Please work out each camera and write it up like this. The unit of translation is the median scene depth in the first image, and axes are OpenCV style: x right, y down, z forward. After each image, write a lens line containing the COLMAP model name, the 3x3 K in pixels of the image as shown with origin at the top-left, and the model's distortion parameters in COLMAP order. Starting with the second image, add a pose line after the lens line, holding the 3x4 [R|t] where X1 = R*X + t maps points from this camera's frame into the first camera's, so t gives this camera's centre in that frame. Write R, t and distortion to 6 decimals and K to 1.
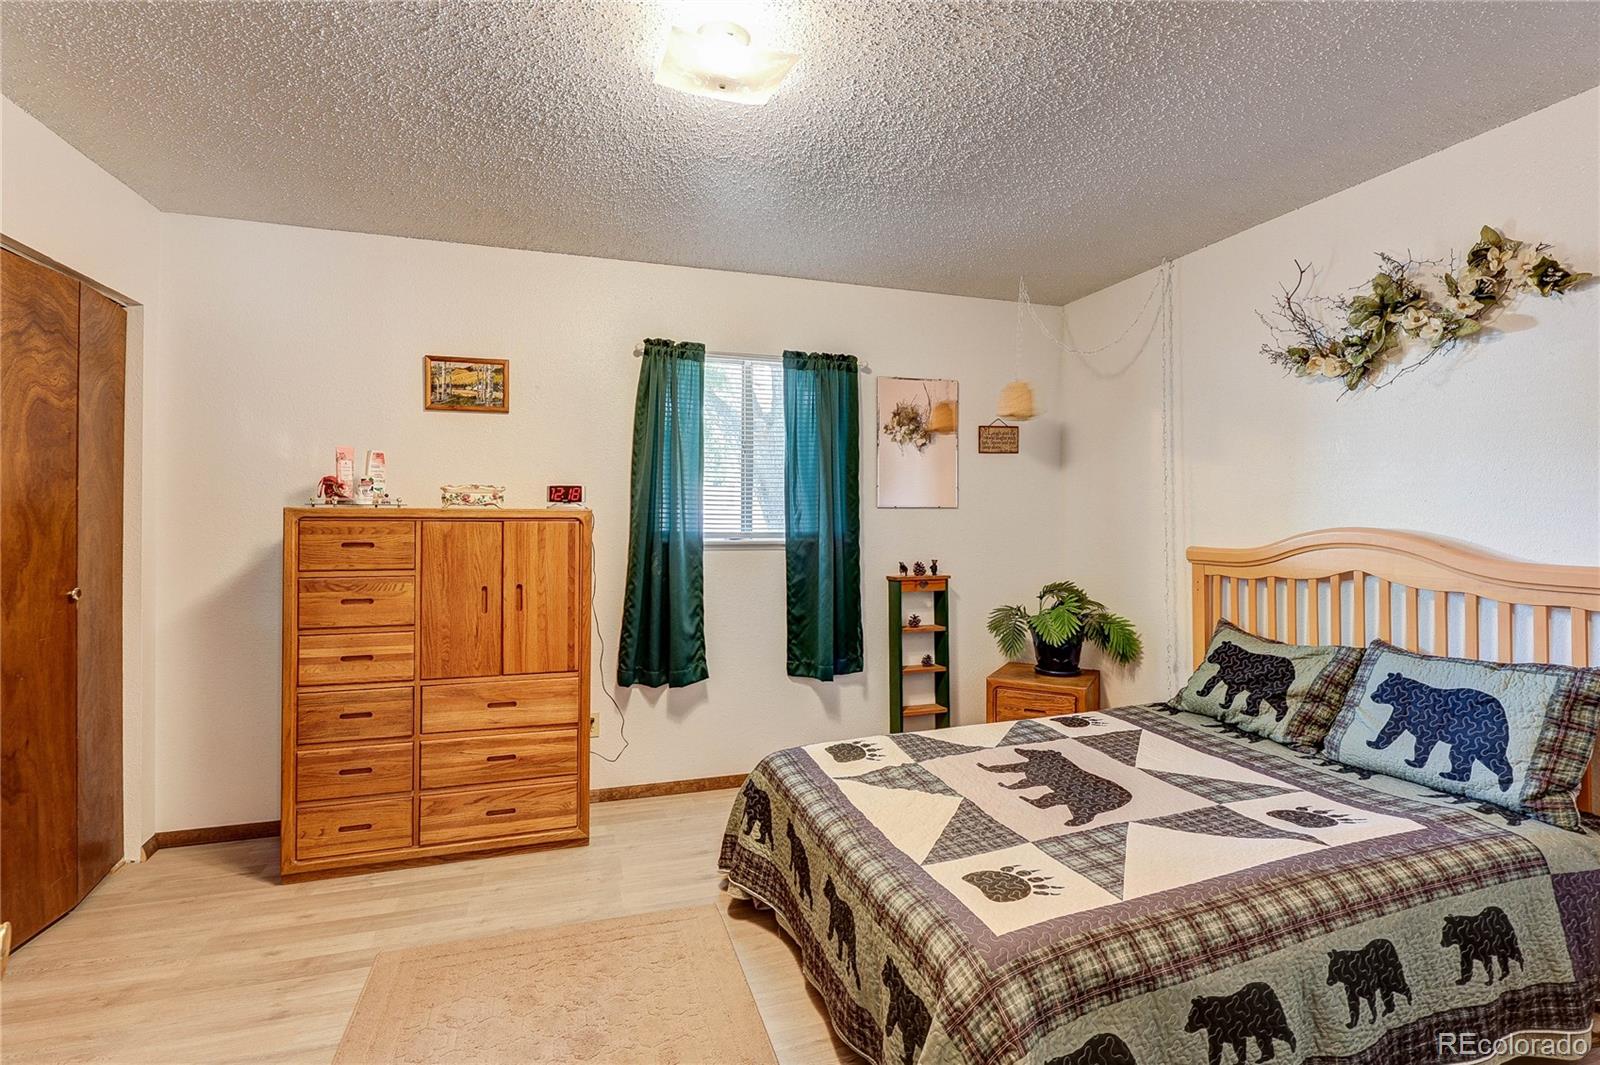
lens RADIAL K [[762.0, 0, 798.0], [0, 762.0, 491.8], [0, 0, 1]] dist [-0.002759, 0.000084]
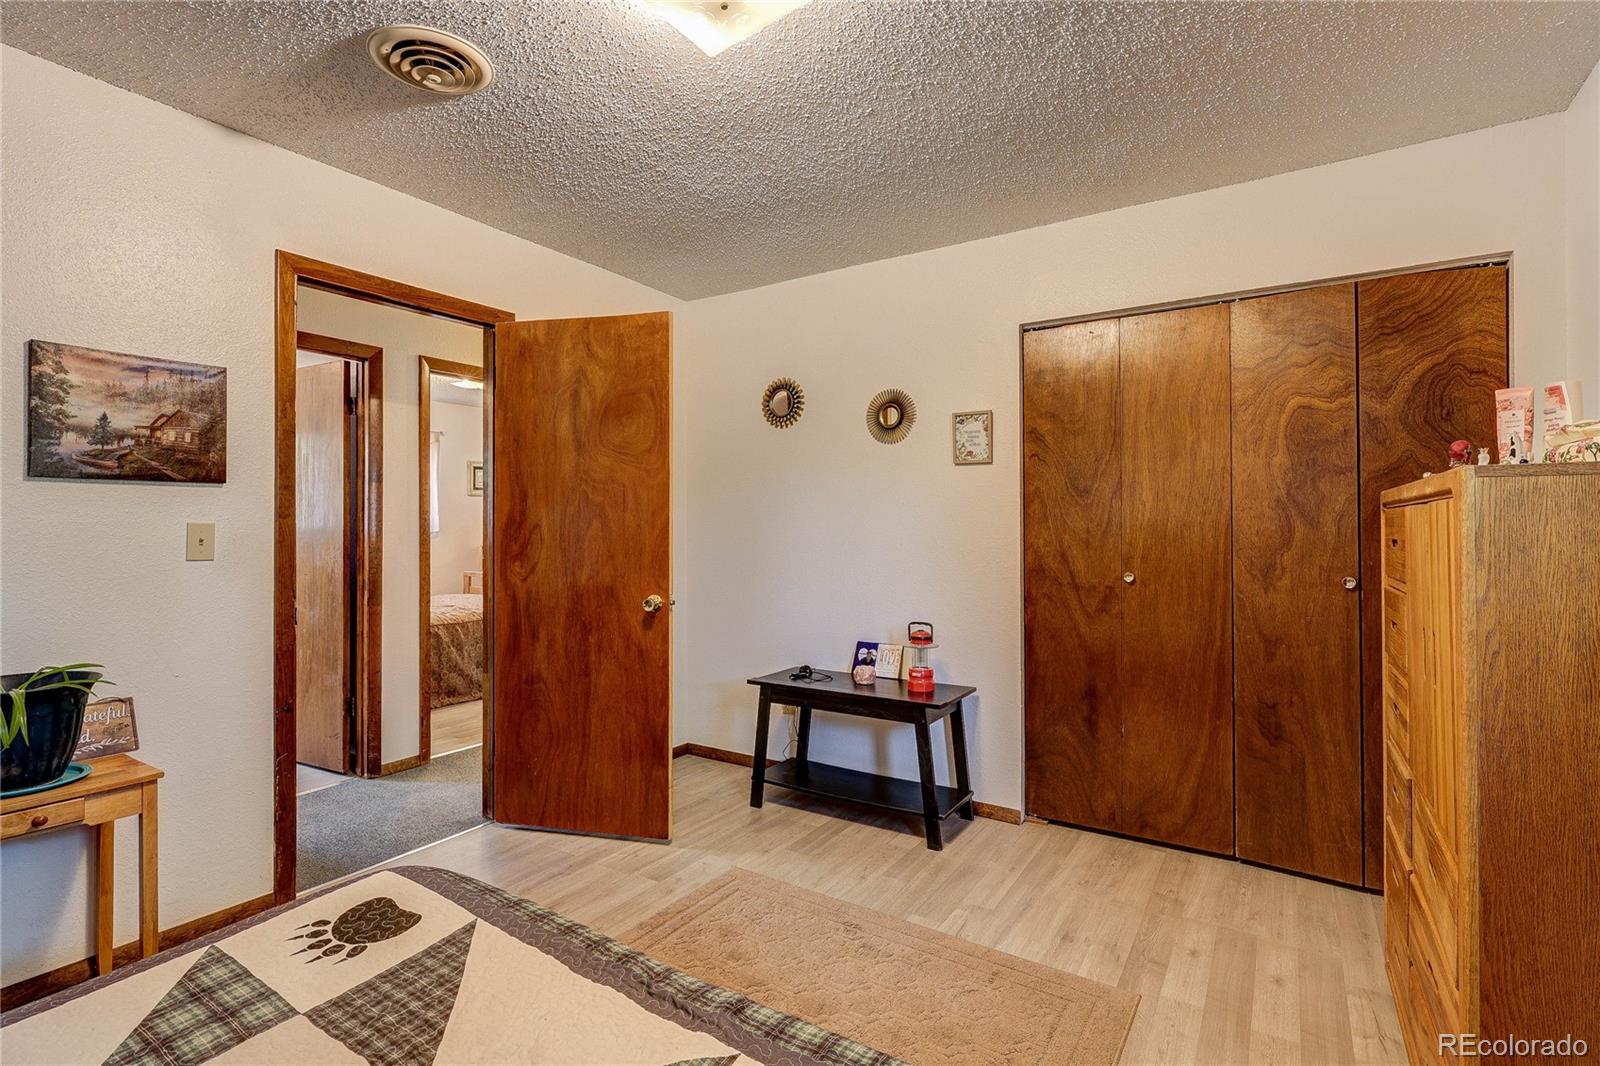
lens RADIAL K [[751.7, 0, 800.5], [0, 751.7, 520.3], [0, 0, 1]] dist [-0.001062, 0.000021]
pose [[-0.768844, -0.005712, -0.639411, 0.306989], [0.015288, 0.999510, -0.027311, 0.068131], [0.639254, -0.030773, -0.768380, 1.382468]]
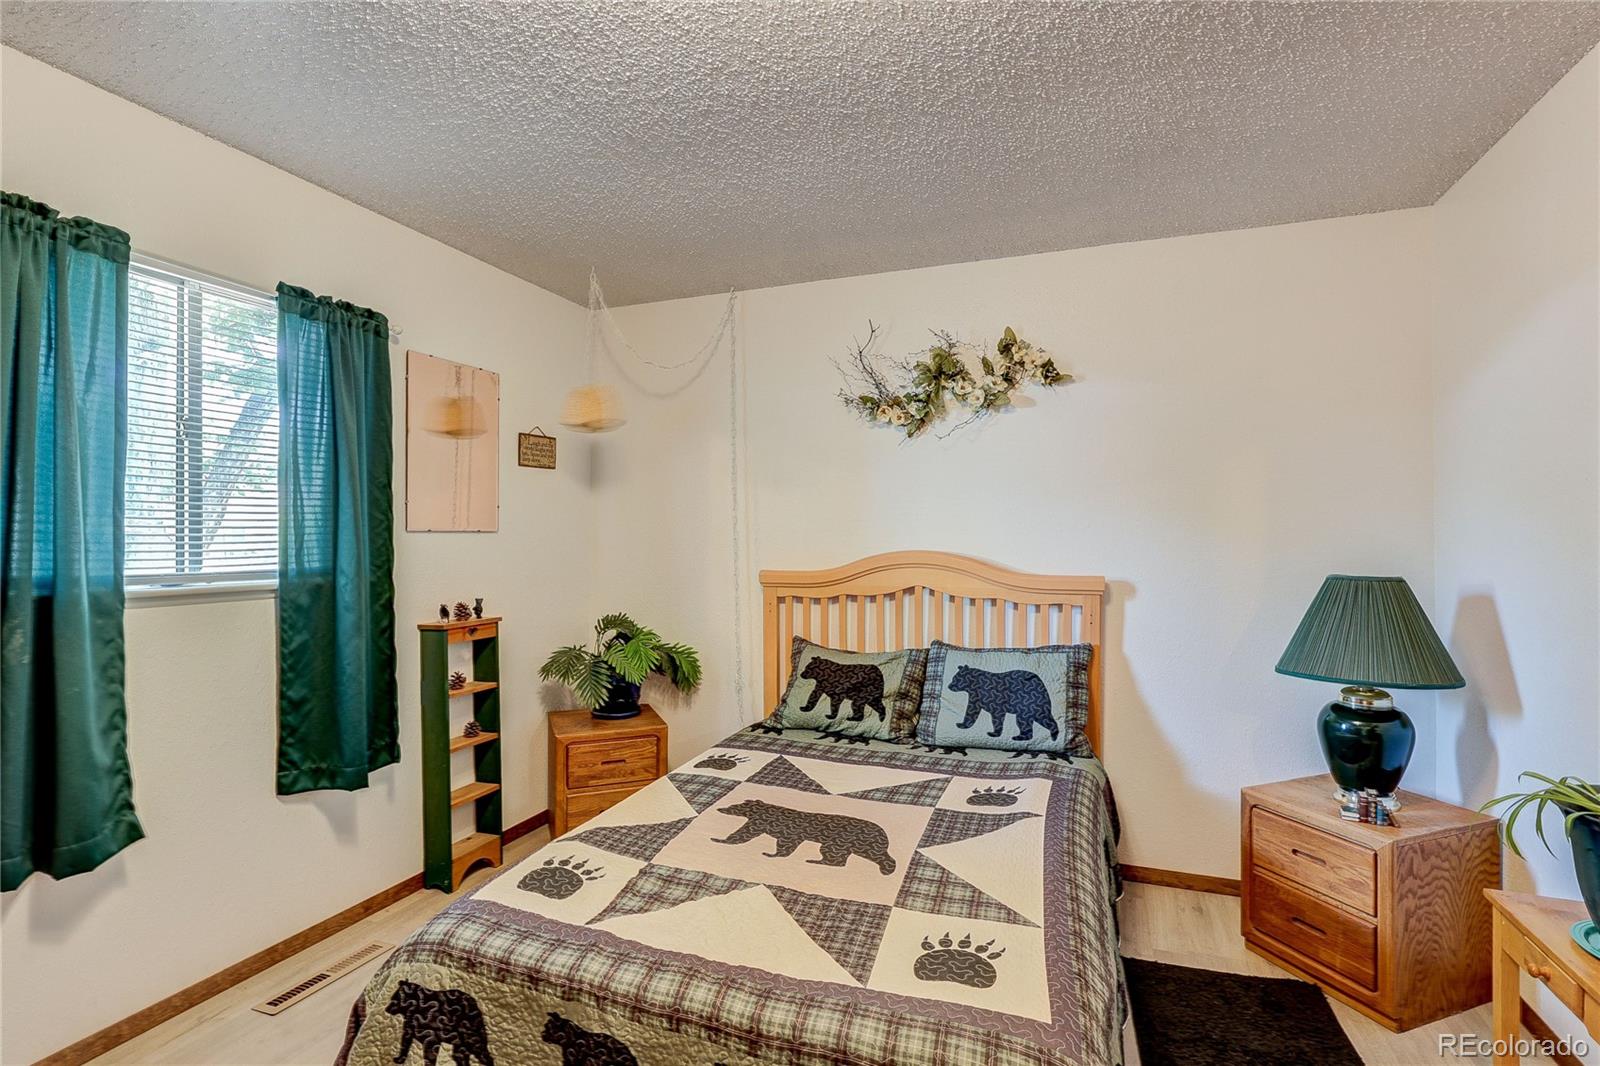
lens RADIAL K [[766.2, 0, 796.8], [0, 766.2, 522.8], [0, 0, 1]] dist [-0.002165, -0.000270]
pose [[0.625903, 0.012875, 0.779795, -0.381445], [-0.021861, 0.999760, 0.001040, 0.005949], [-0.779595, -0.017698, 0.626034, 0.421655]]
